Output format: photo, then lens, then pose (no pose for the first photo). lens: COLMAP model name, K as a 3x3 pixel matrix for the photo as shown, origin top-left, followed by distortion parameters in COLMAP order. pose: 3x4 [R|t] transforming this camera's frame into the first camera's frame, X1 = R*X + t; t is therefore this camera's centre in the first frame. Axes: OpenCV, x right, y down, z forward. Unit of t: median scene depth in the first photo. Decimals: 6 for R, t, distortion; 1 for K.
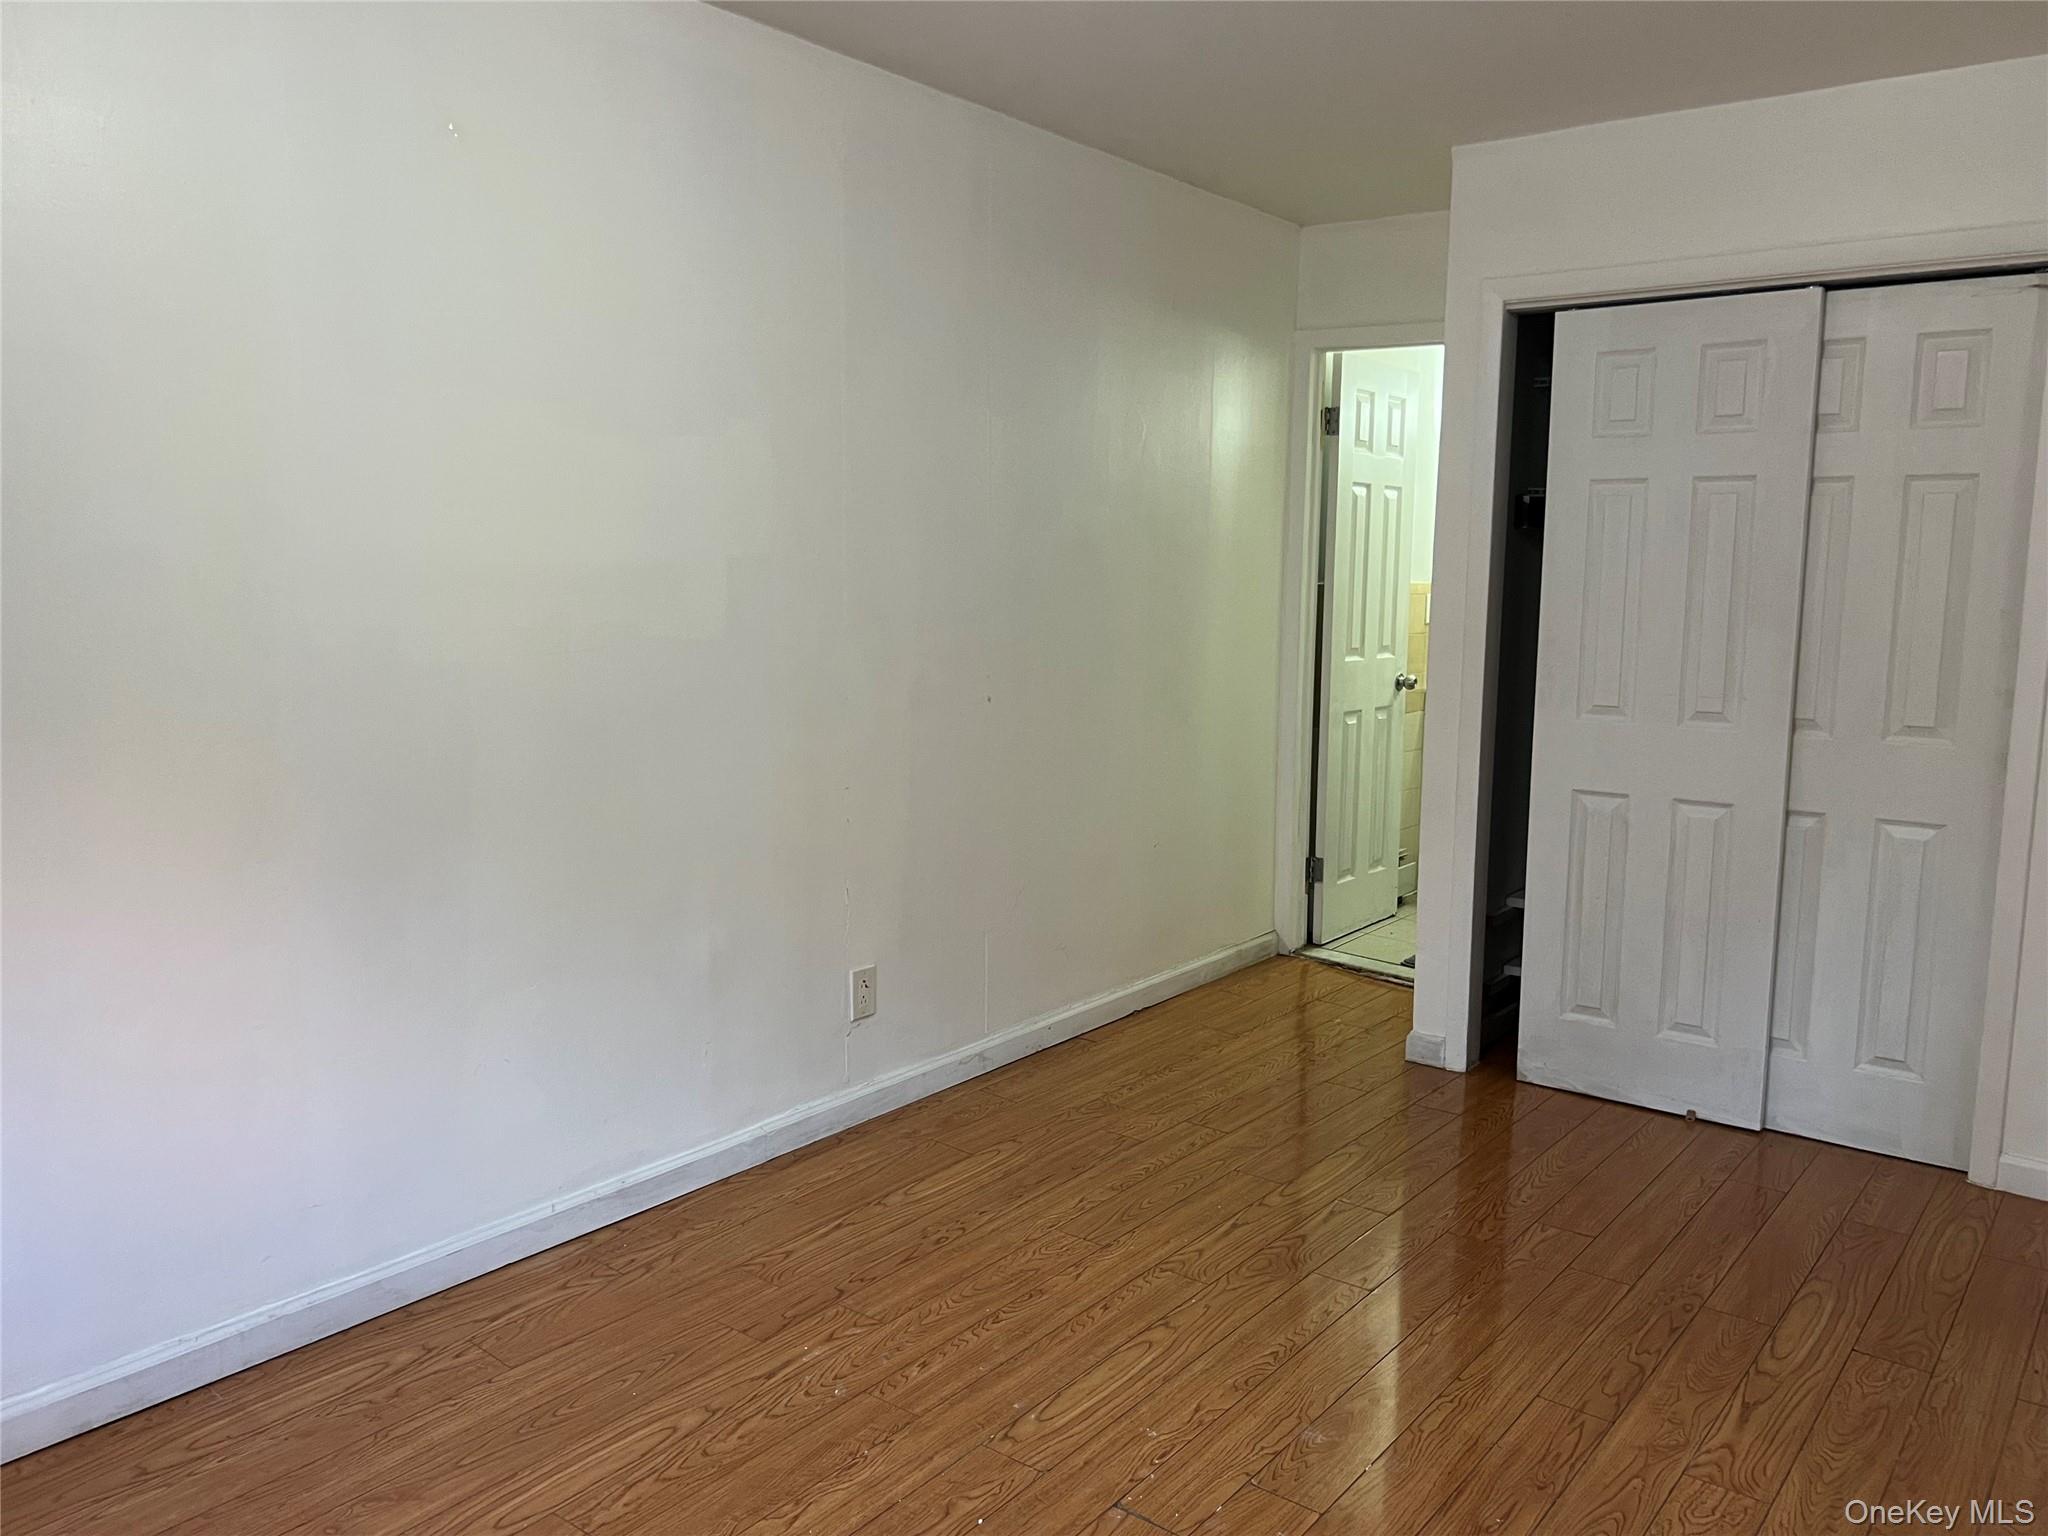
lens RADIAL K [[1582.7, 0, 1024.0], [0, 1582.7, 768.0], [0, 0, 1]] dist [0.039489, -0.001359]
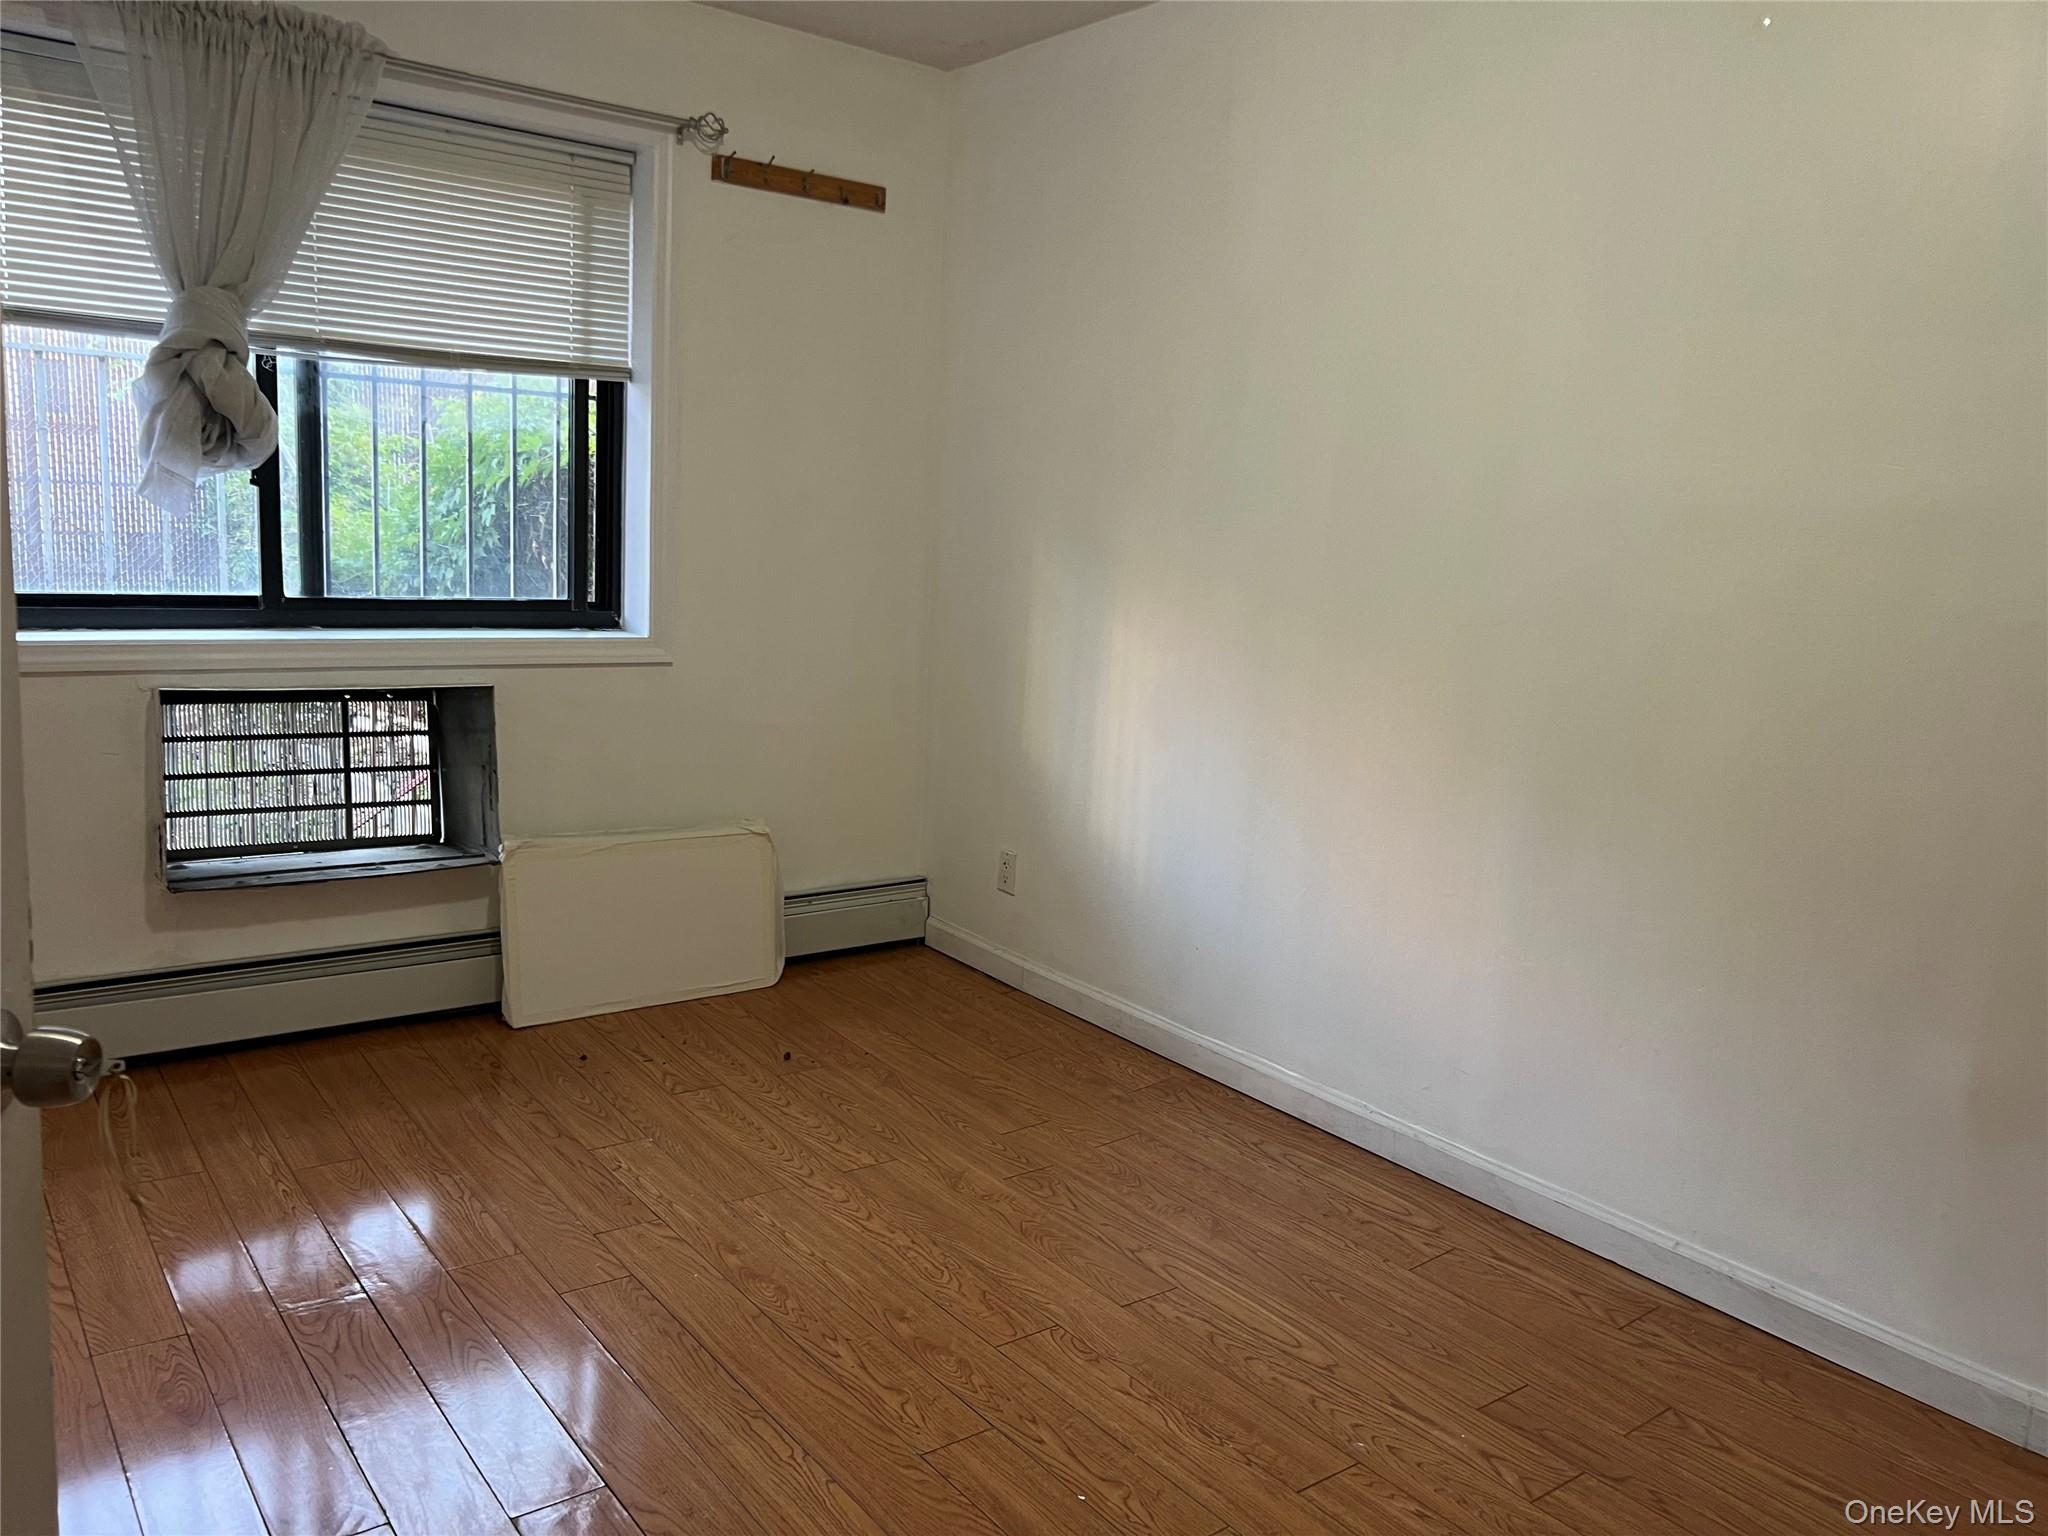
lens RADIAL K [[1582.7, 0, 1024.0], [0, 1582.7, 768.0], [0, 0, 1]] dist [0.039489, -0.001359]
pose [[-0.276144, 0.123969, -0.953088, 0.683277], [-0.171283, 0.969425, 0.175721, -0.077300], [0.945731, 0.211772, -0.246467, 0.937270]]
